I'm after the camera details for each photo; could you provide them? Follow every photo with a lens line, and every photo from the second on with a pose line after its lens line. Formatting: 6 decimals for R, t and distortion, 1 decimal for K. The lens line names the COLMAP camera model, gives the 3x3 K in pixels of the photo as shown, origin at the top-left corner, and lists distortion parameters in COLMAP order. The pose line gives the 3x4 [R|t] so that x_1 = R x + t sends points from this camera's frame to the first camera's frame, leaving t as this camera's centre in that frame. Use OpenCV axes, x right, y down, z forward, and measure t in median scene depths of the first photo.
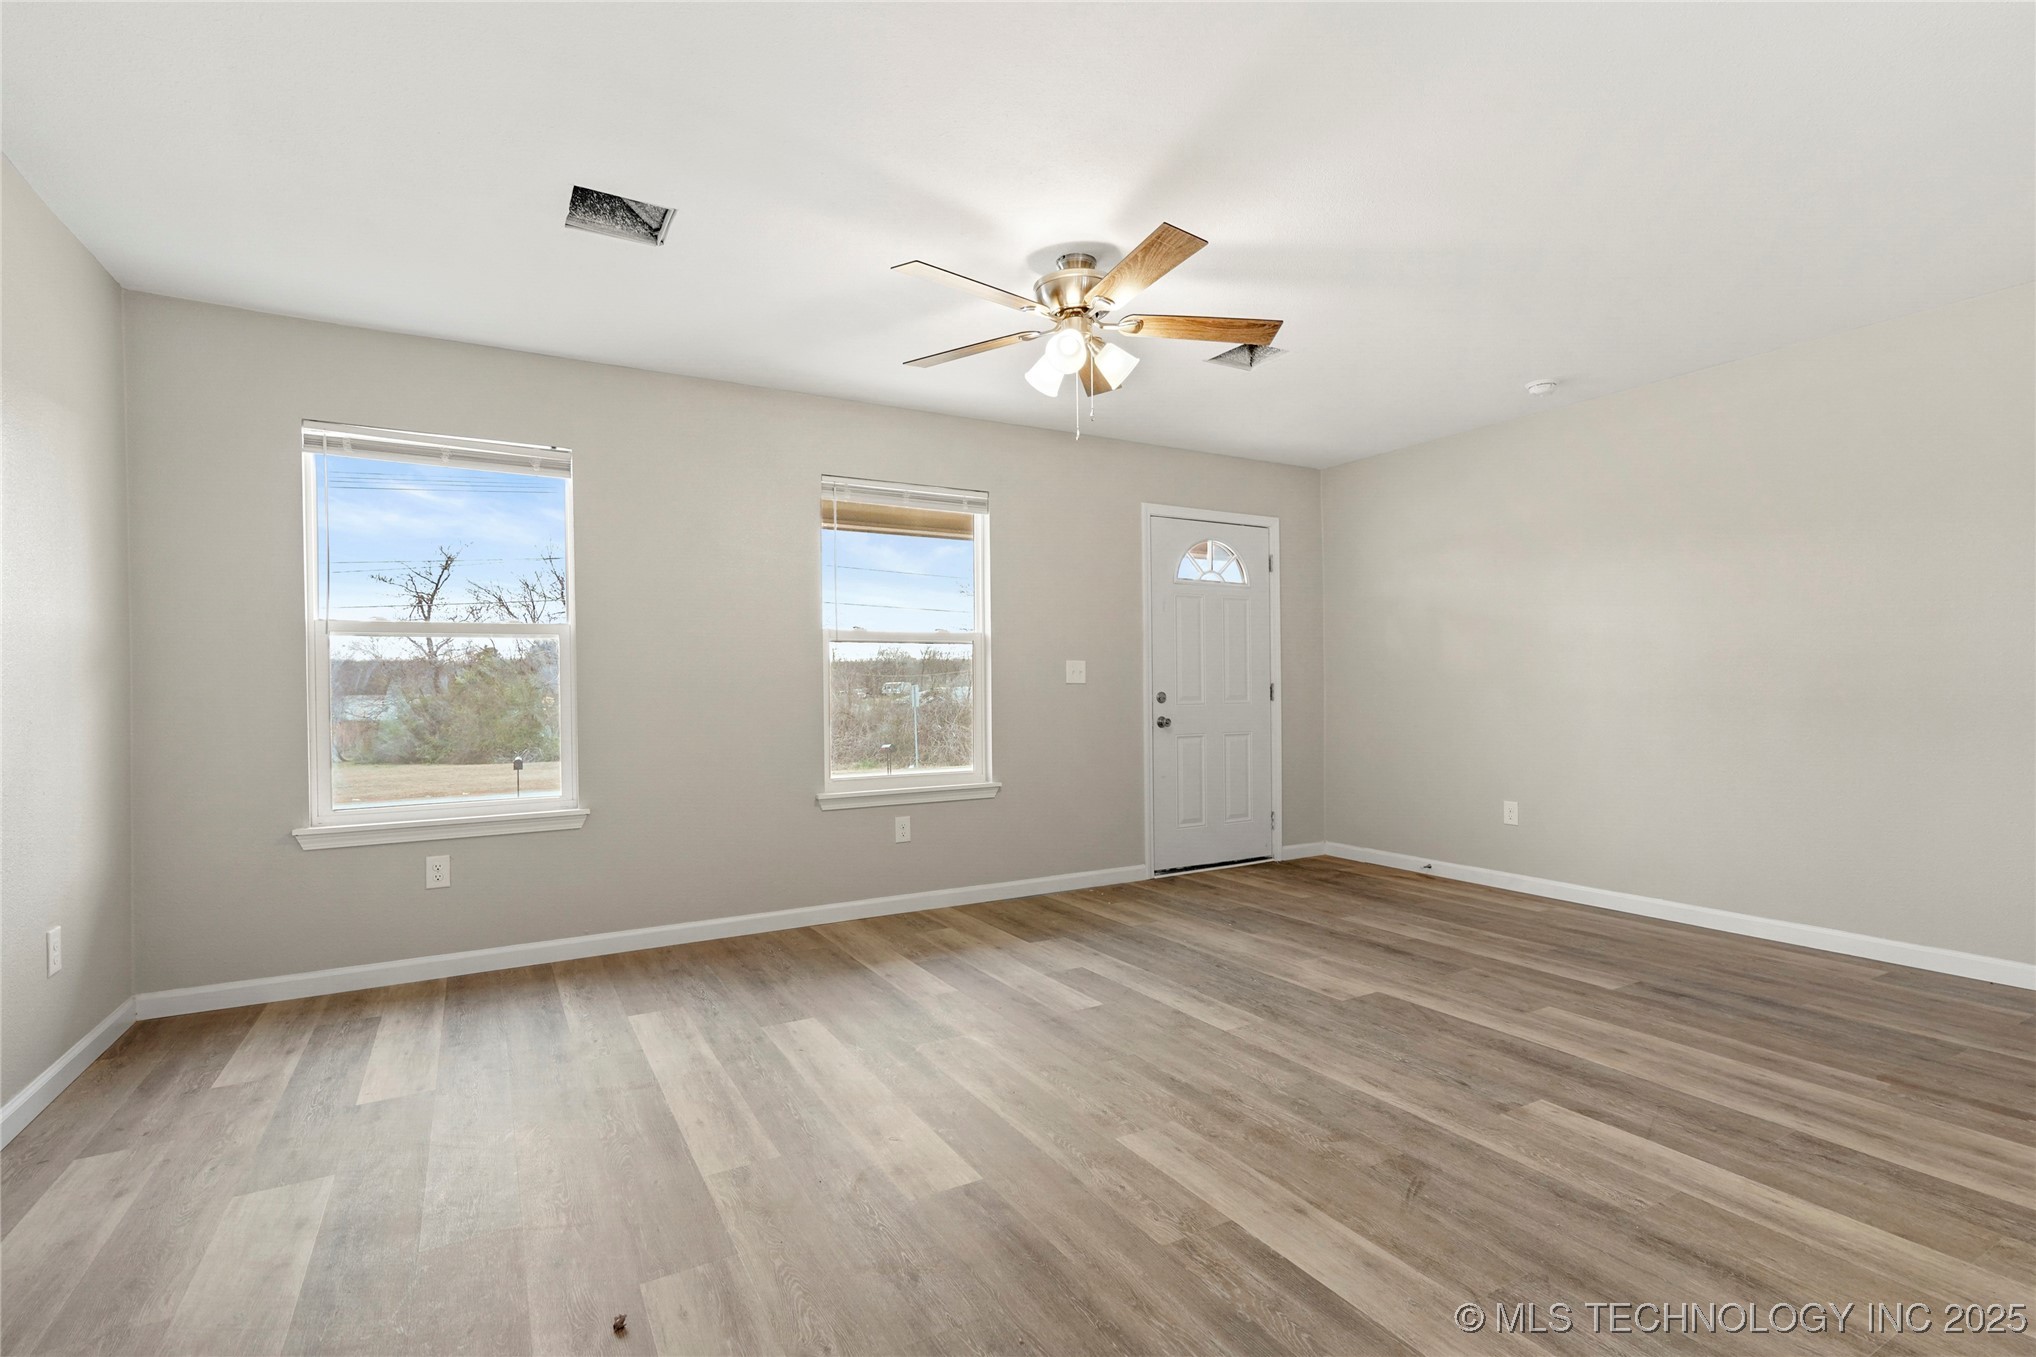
lens RADIAL K [[950.1, 0, 1033.6], [0, 950.1, 672.7], [0, 0, 1]] dist [-0.027823, 0.033904]
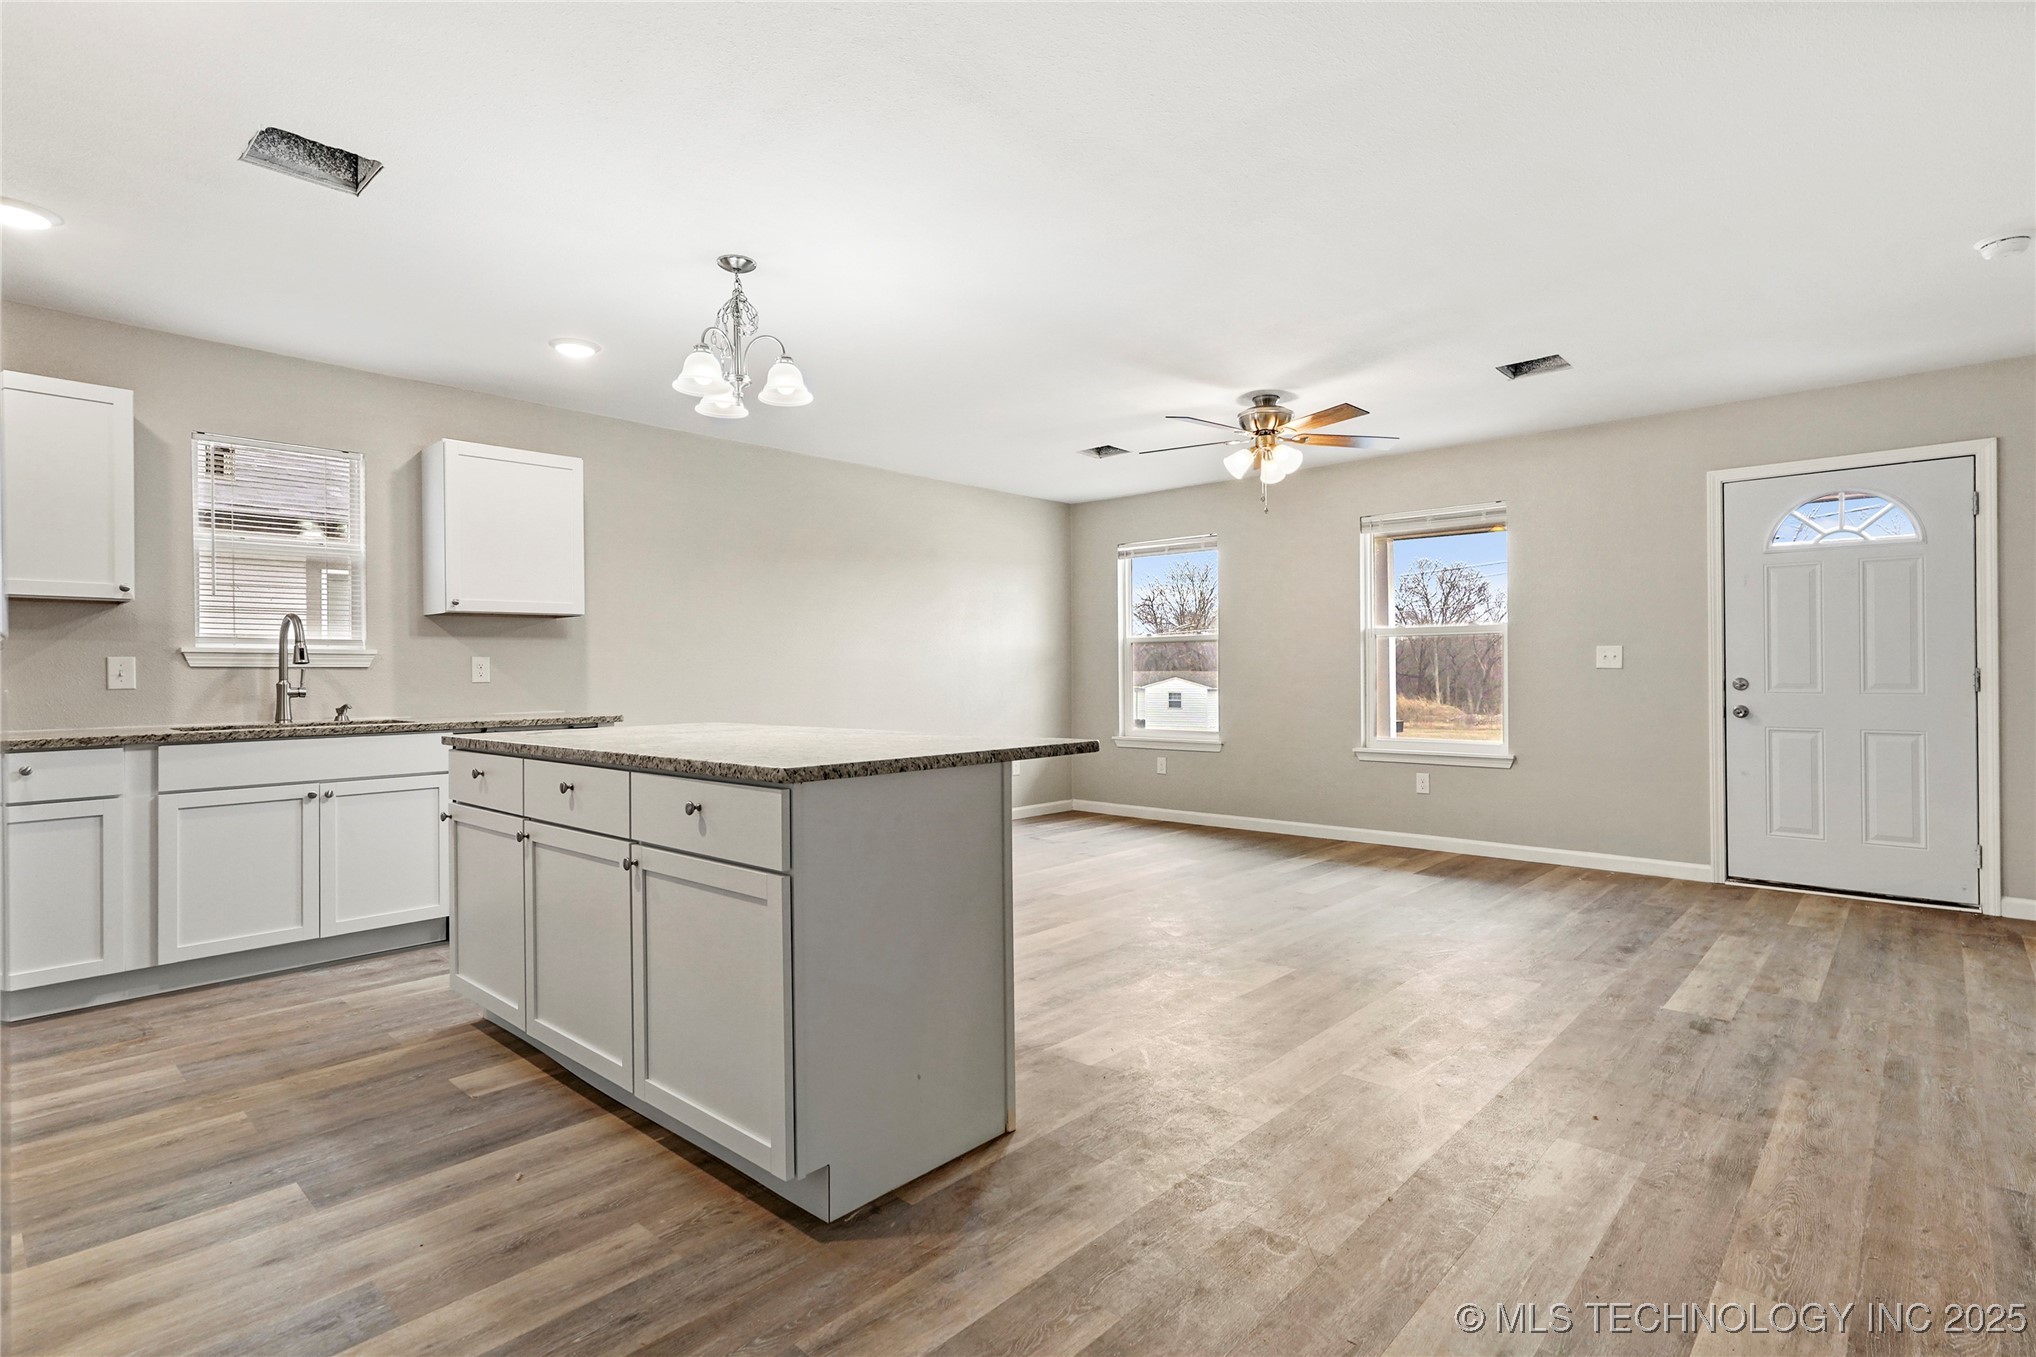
lens RADIAL K [[986.6, 0, 1019.3], [0, 986.6, 665.0], [0, 0, 1]] dist [-0.002913, 0.009434]
pose [[0.297553, -0.001944, -0.954703, 1.475230], [0.015492, 0.999876, 0.002792, -0.008771], [0.954579, -0.015621, 0.297547, 0.144450]]
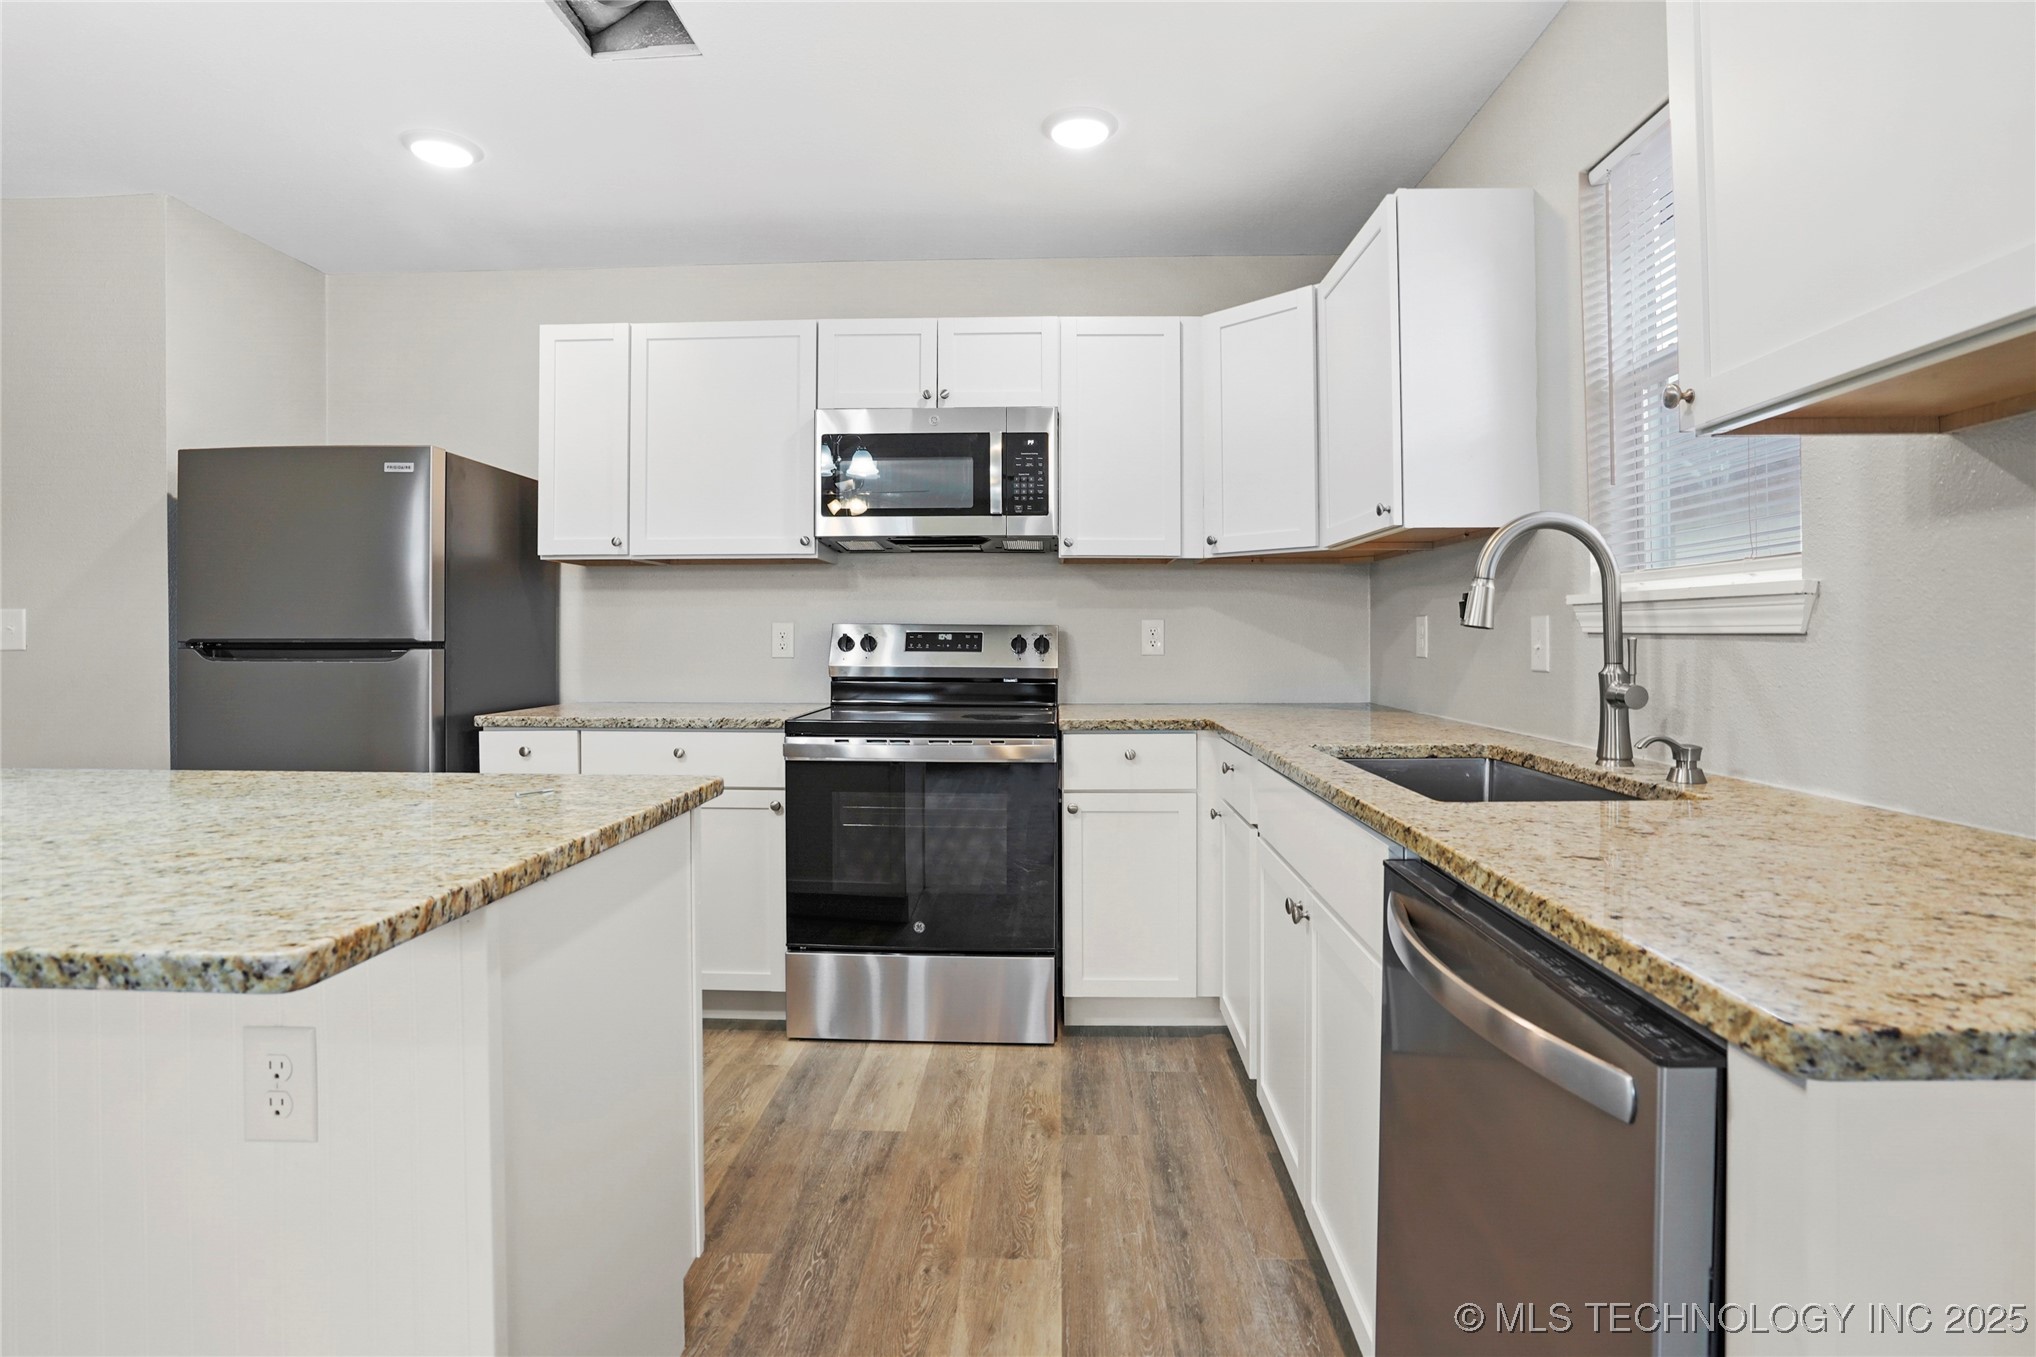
lens RADIAL K [[1013.8, 0, 1032.0], [0, 1013.8, 637.0], [0, 0, 1]] dist [-0.062176, 0.022621]
pose [[-0.847249, 0.009666, 0.531108, -0.114543], [0.003775, 0.999919, -0.012176, -0.009909], [-0.531183, -0.008311, -0.847217, 0.253351]]
